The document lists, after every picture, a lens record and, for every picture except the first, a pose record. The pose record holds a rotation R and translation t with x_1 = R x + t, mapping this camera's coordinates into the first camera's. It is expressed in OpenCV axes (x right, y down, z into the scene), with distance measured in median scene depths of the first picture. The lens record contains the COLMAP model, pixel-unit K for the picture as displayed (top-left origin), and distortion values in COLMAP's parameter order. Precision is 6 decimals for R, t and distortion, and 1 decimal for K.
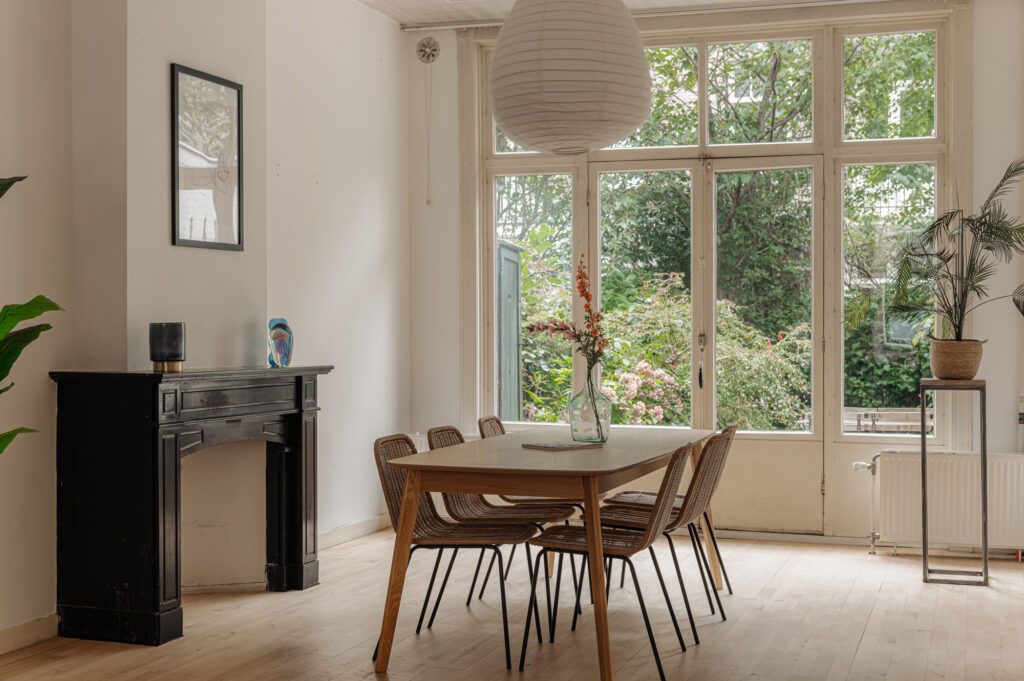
lens RADIAL K [[1361.3, 0, 503.8], [0, 1361.3, 319.8], [0, 0, 1]] dist [-0.007582, 0.000000]
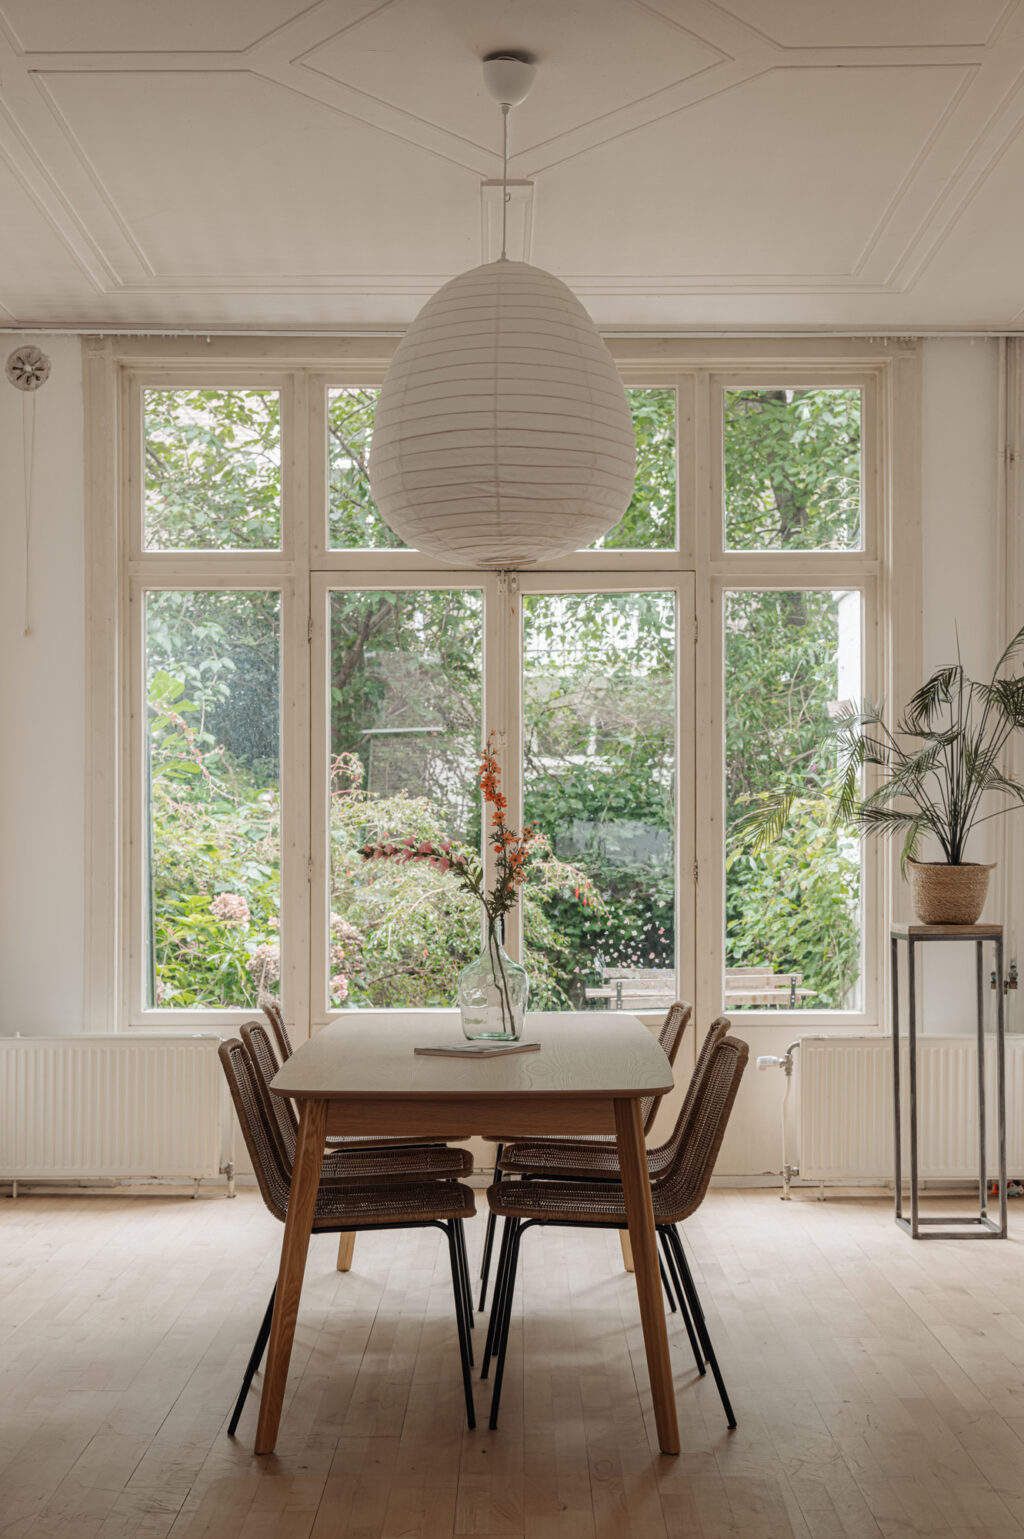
lens RADIAL K [[2273.4, 0, 520.7], [0, 2273.4, 765.7], [0, 0, 1]] dist [-0.017156, 0.000000]
pose [[0.946190, 0.003674, 0.323592, -0.212430], [0.004532, 0.999687, -0.024600, -0.006210], [-0.323581, 0.024742, 0.945877, 0.032390]]
